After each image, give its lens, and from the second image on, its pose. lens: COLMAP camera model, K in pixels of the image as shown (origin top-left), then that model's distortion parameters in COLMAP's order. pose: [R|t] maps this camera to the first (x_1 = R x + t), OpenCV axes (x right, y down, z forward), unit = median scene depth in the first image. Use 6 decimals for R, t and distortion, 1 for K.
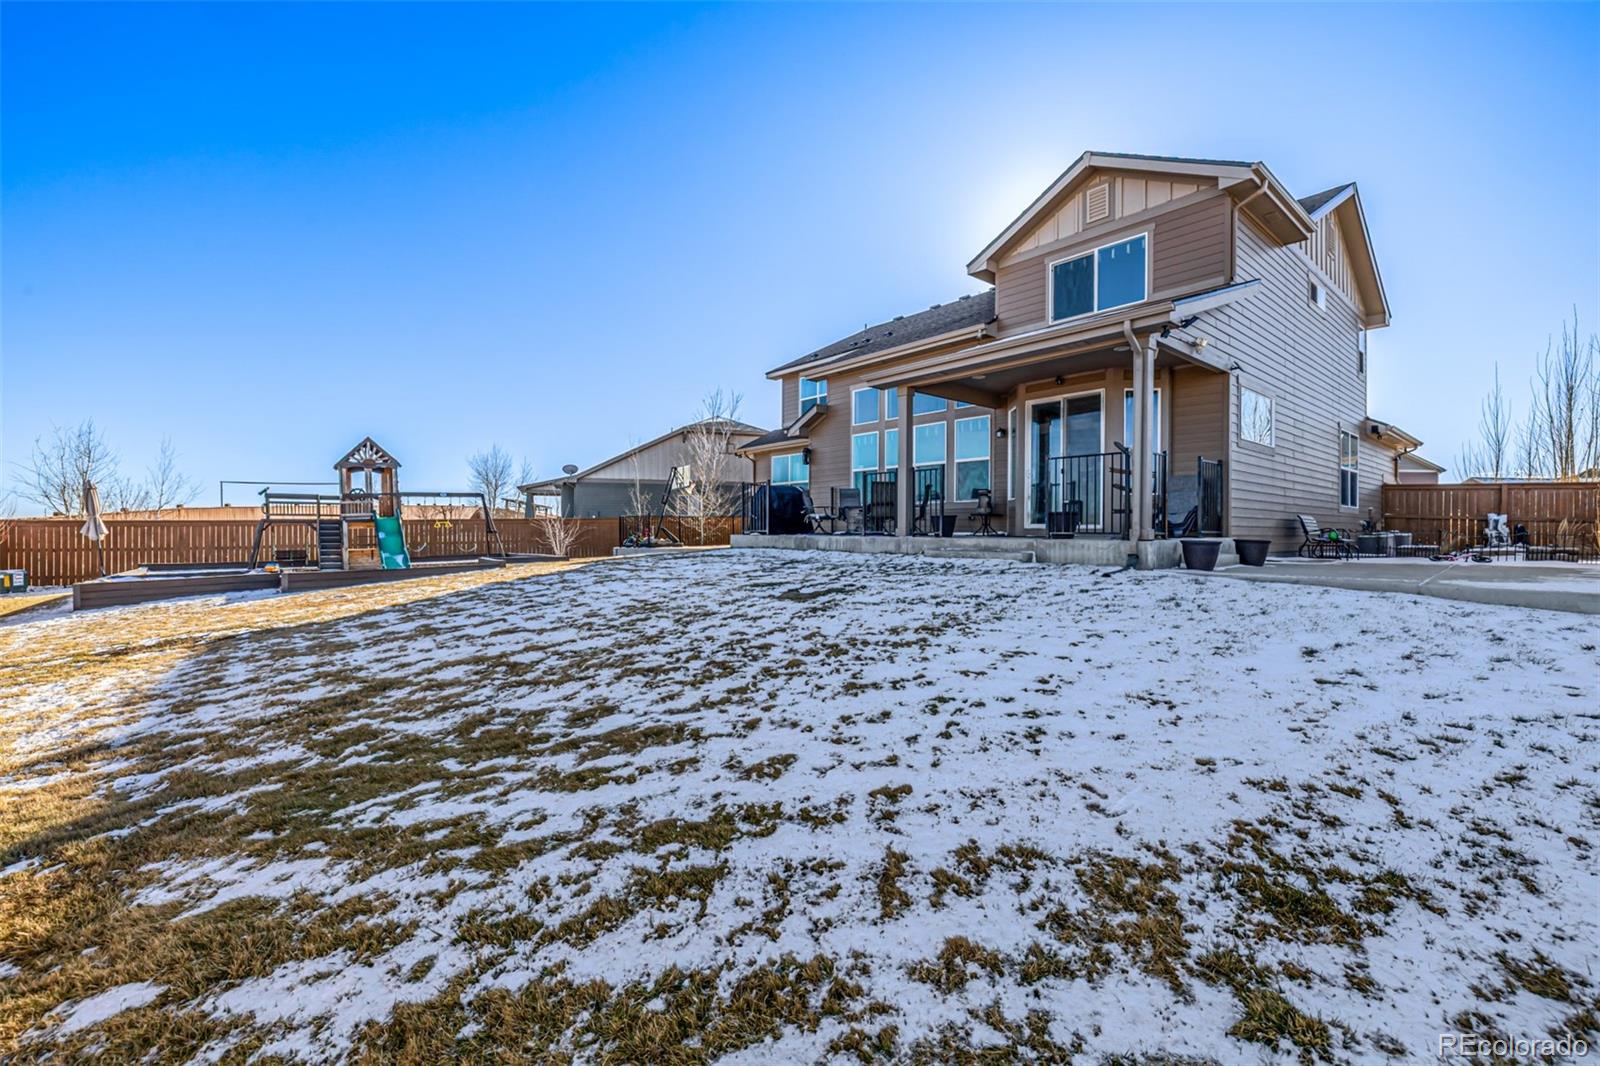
lens RADIAL K [[679.1, 0, 800.0], [0, 679.1, 533.0], [0, 0, 1]] dist [-0.001474, -0.000280]
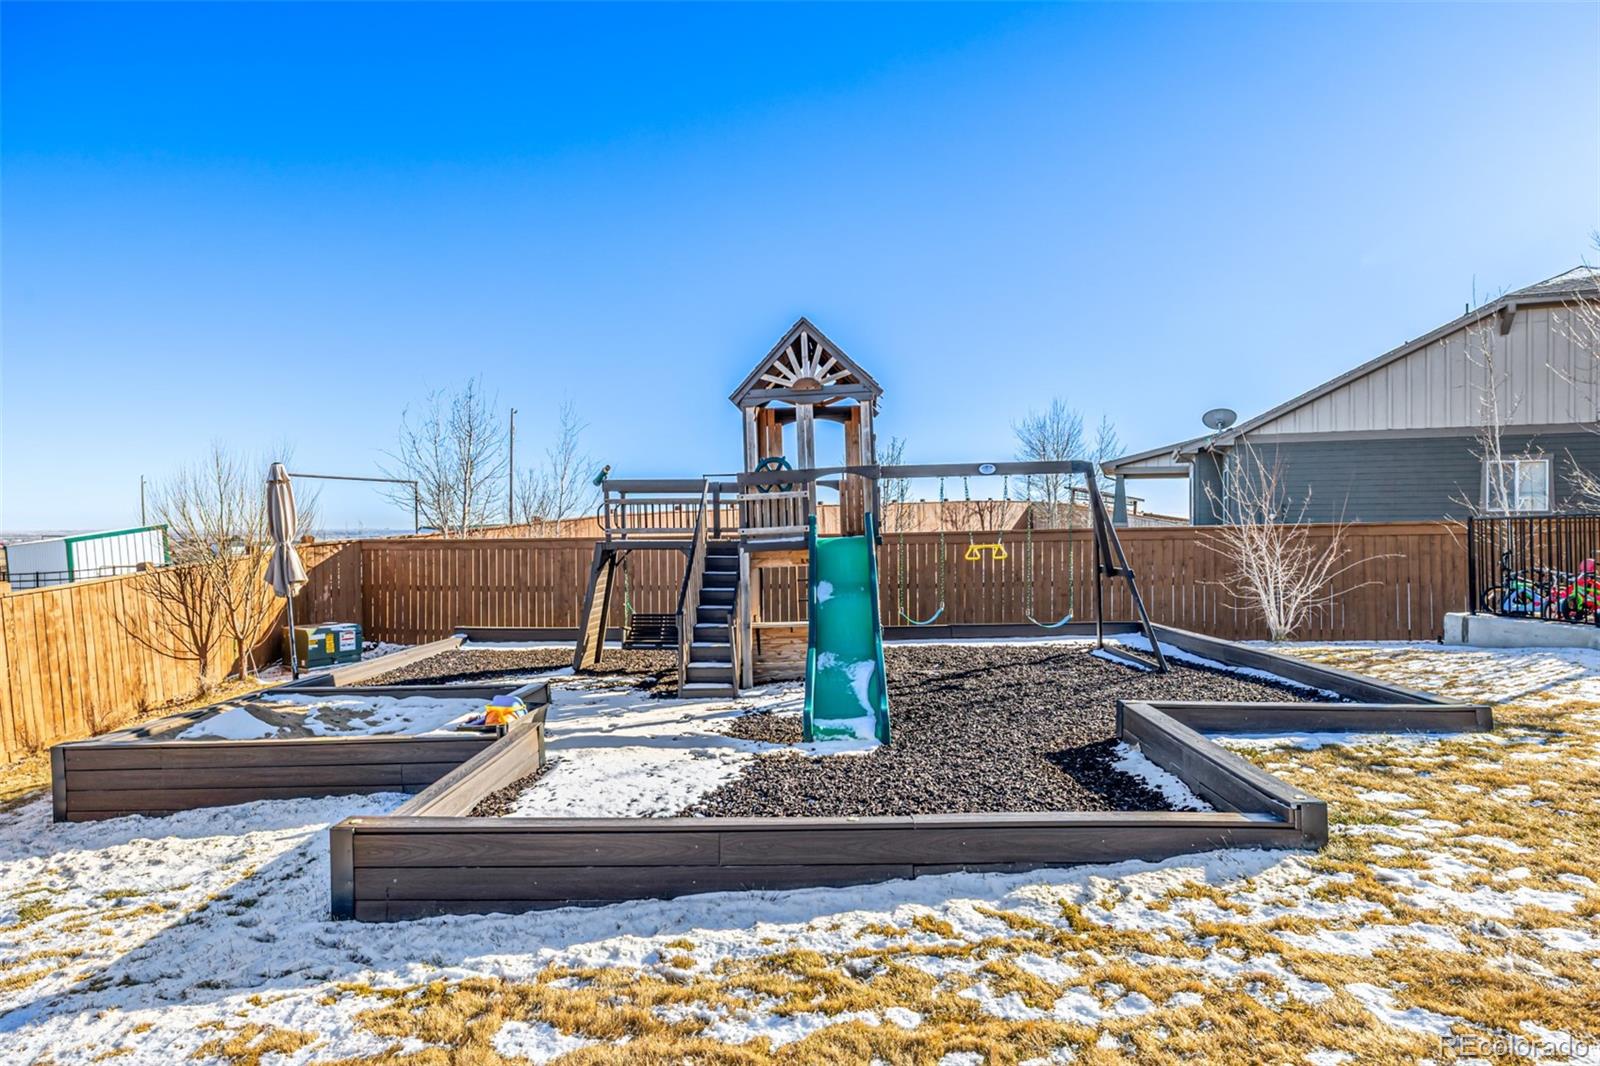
lens RADIAL K [[892.4, 0, 800.0], [0, 892.4, 533.0], [0, 0, 1]] dist [-0.001810, -0.000814]
pose [[0.776572, -0.003564, -0.630019, -0.327221], [0.003227, 0.999993, -0.001679, -0.023688], [0.630021, -0.000729, 0.776578, 0.613116]]
